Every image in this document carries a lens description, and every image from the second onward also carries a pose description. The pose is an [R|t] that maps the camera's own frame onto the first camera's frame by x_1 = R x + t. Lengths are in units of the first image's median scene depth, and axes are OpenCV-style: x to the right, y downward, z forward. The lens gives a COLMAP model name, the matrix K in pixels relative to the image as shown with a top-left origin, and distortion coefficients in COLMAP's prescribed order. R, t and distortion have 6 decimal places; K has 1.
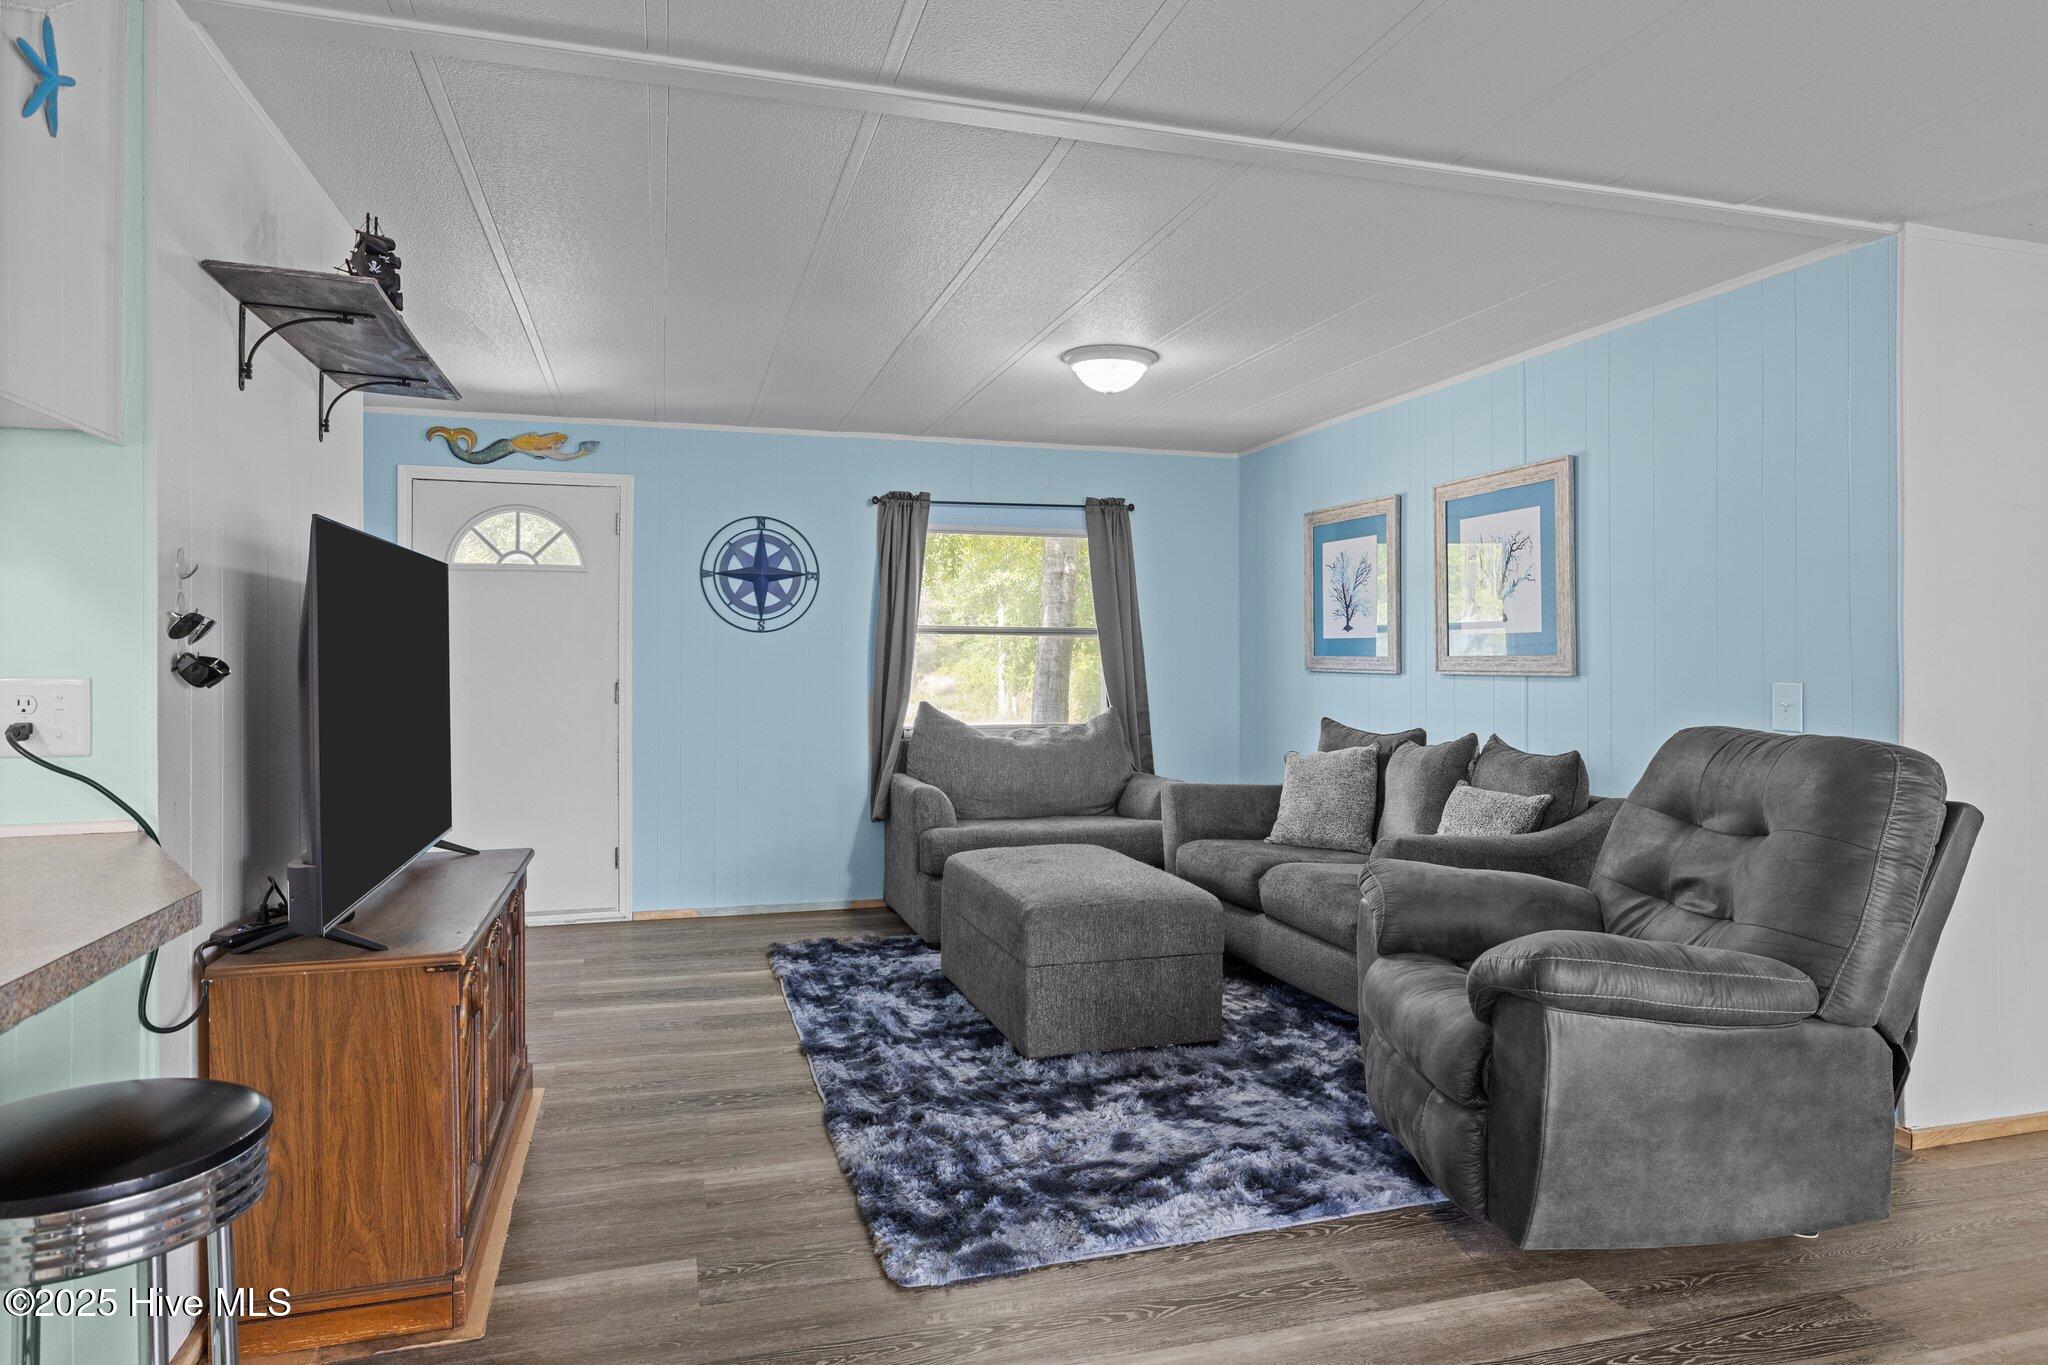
lens RADIAL K [[1211.6, 0, 1018.3], [0, 1211.6, 655.9], [0, 0, 1]] dist [-0.002784, 0.000160]
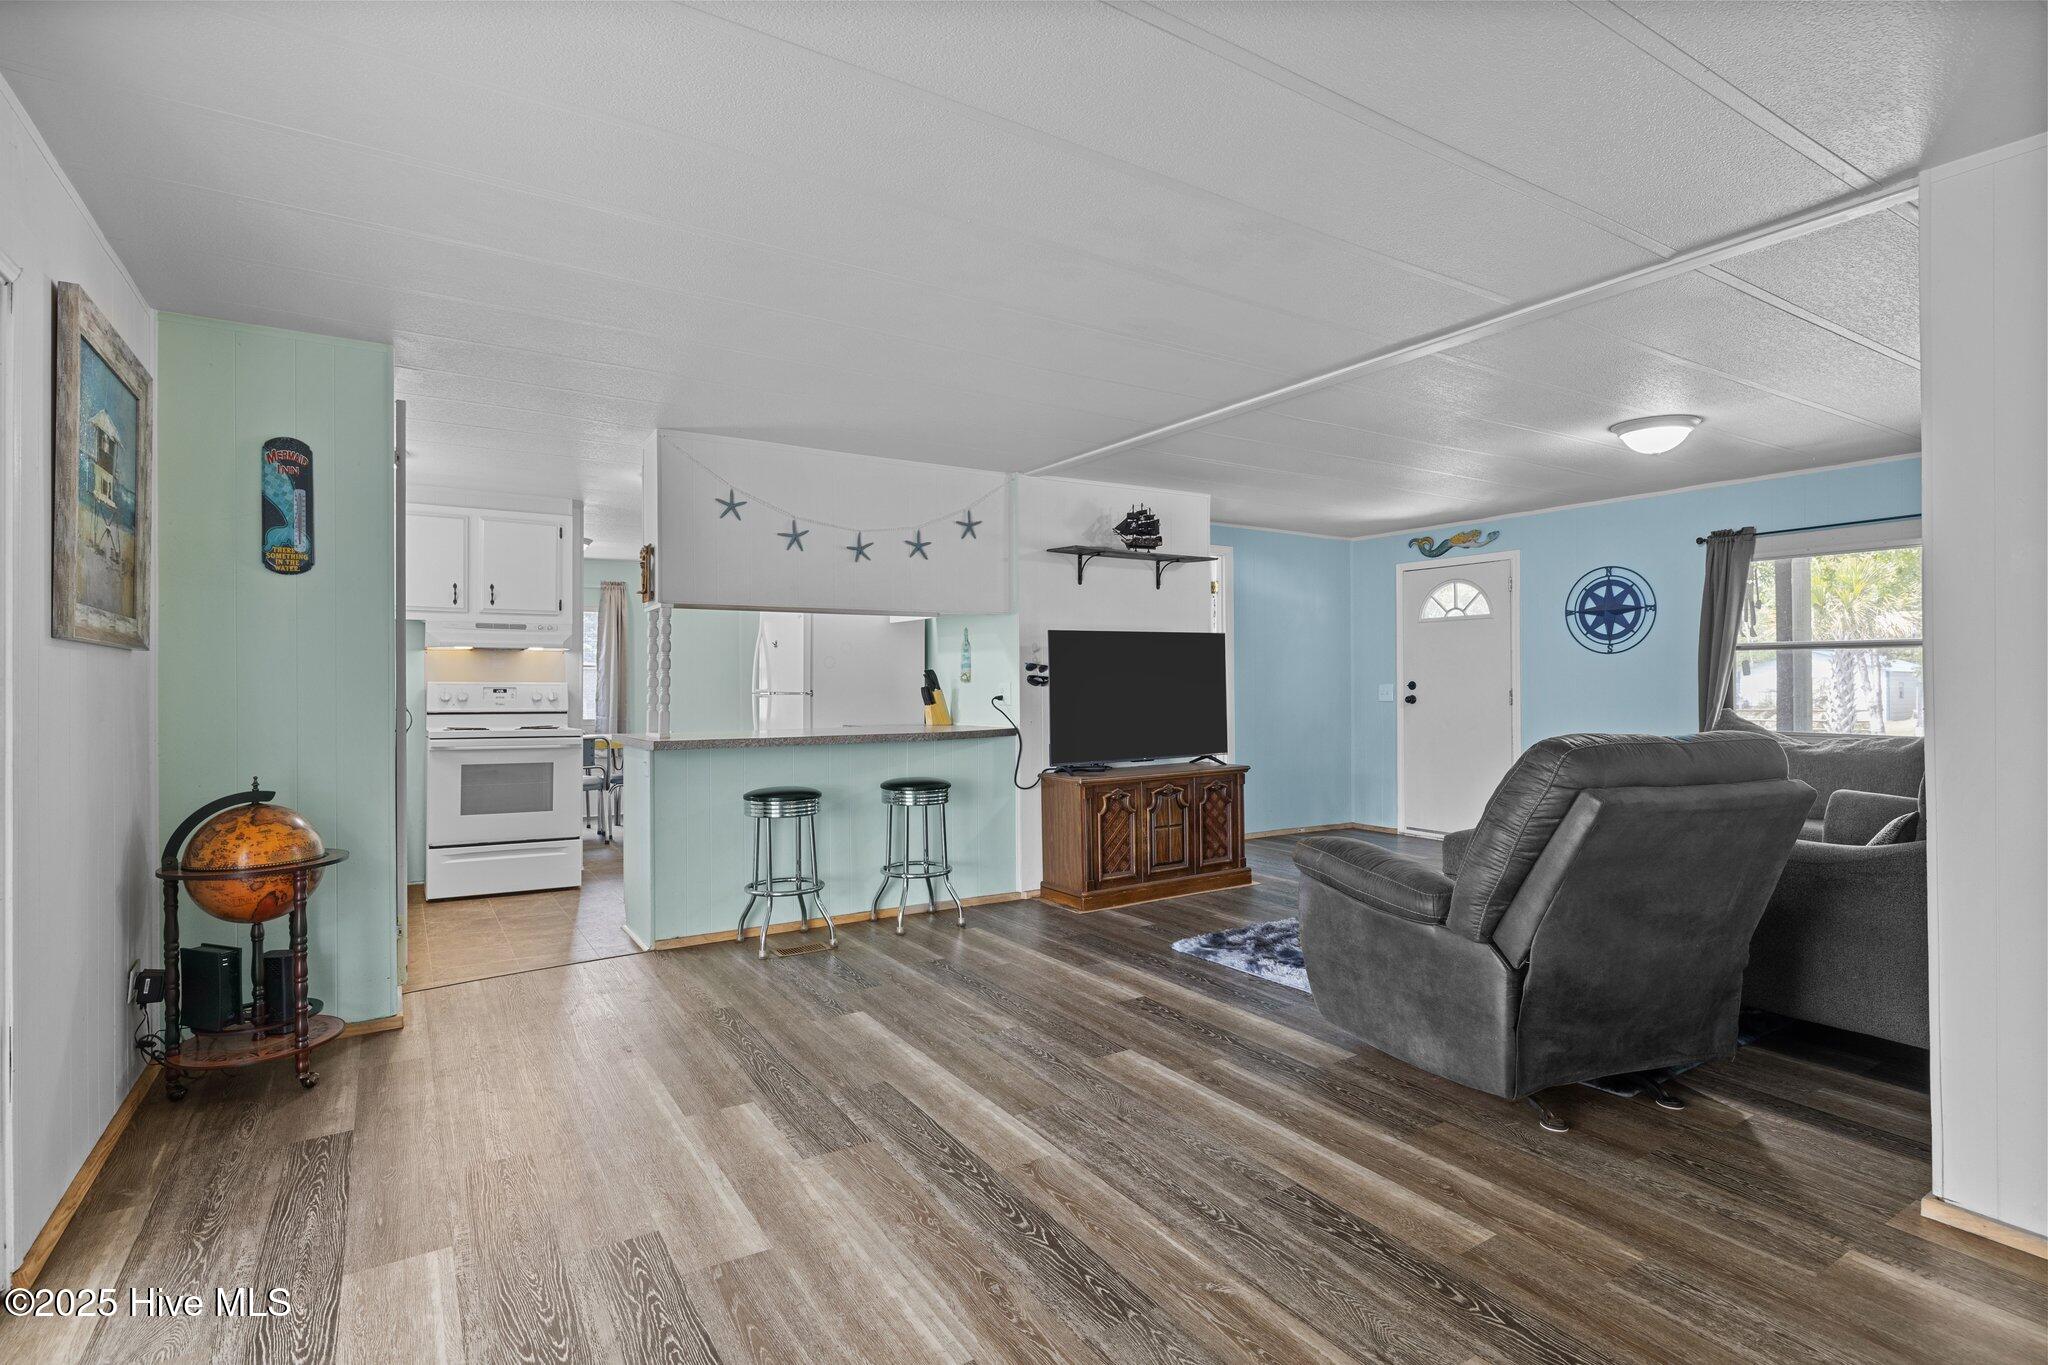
lens RADIAL K [[994.4, 0, 1024.0], [0, 994.4, 682.5], [0, 0, 1]] dist [-0.002030, -0.000175]
pose [[0.273294, -0.000941, -0.961930, 0.718424], [0.008805, 0.999960, 0.001523, 0.005058], [0.961890, -0.008886, 0.273292, 0.095062]]
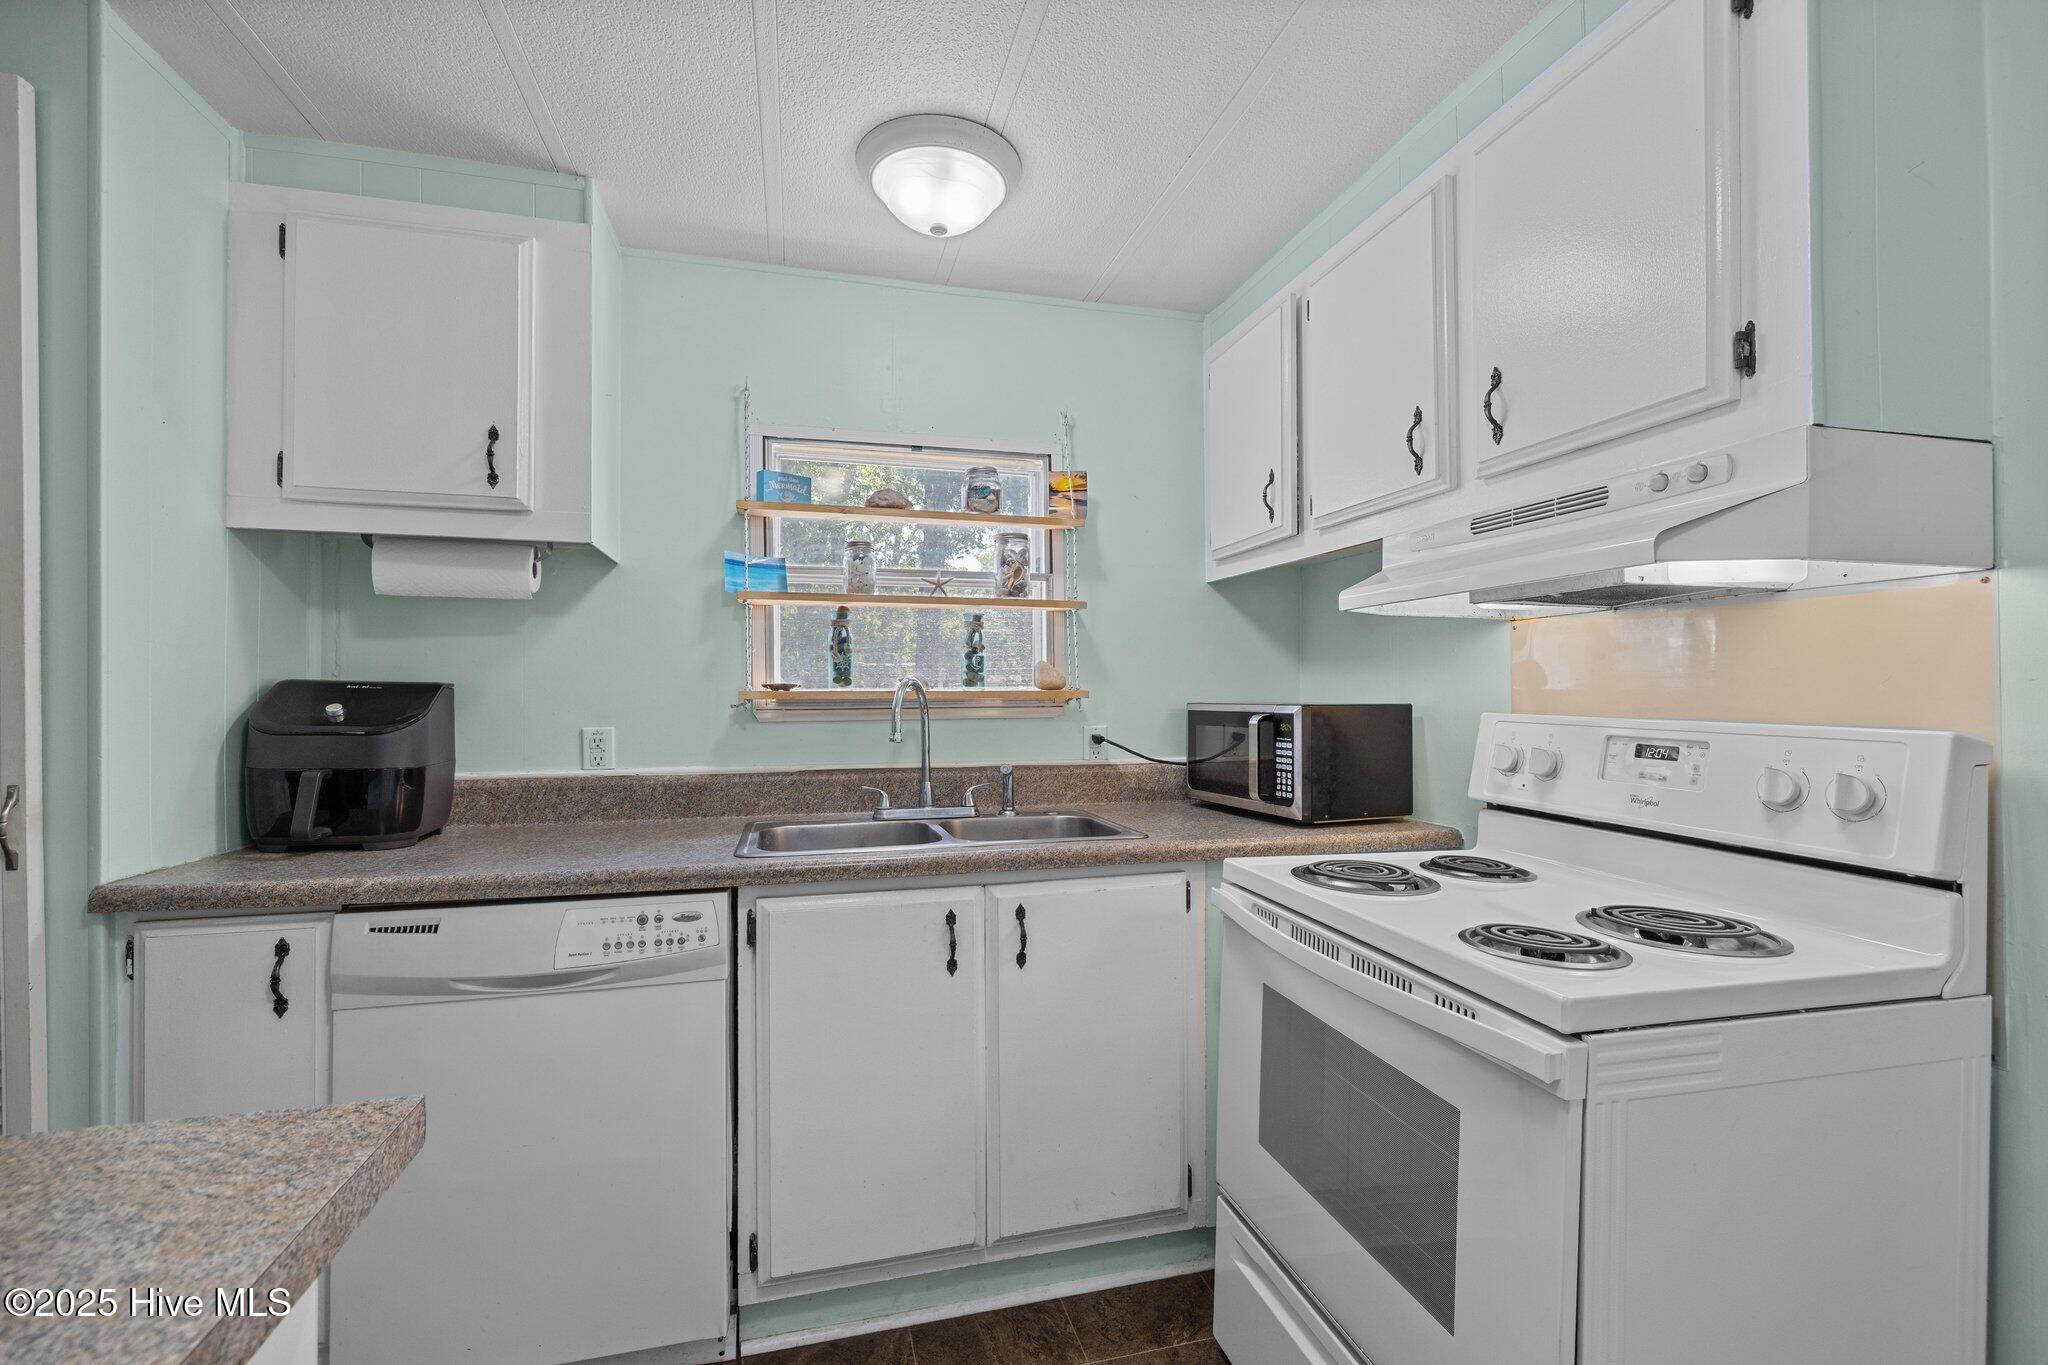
lens RADIAL K [[871.7, 0, 1022.8], [0, 871.7, 692.6], [0, 0, 1]] dist [0.000058, -0.000026]
pose [[-0.999397, 0.005164, 0.034337, -0.370232], [0.004860, 0.999948, -0.008934, -0.005256], [-0.034382, -0.008762, -0.999370, 0.100795]]
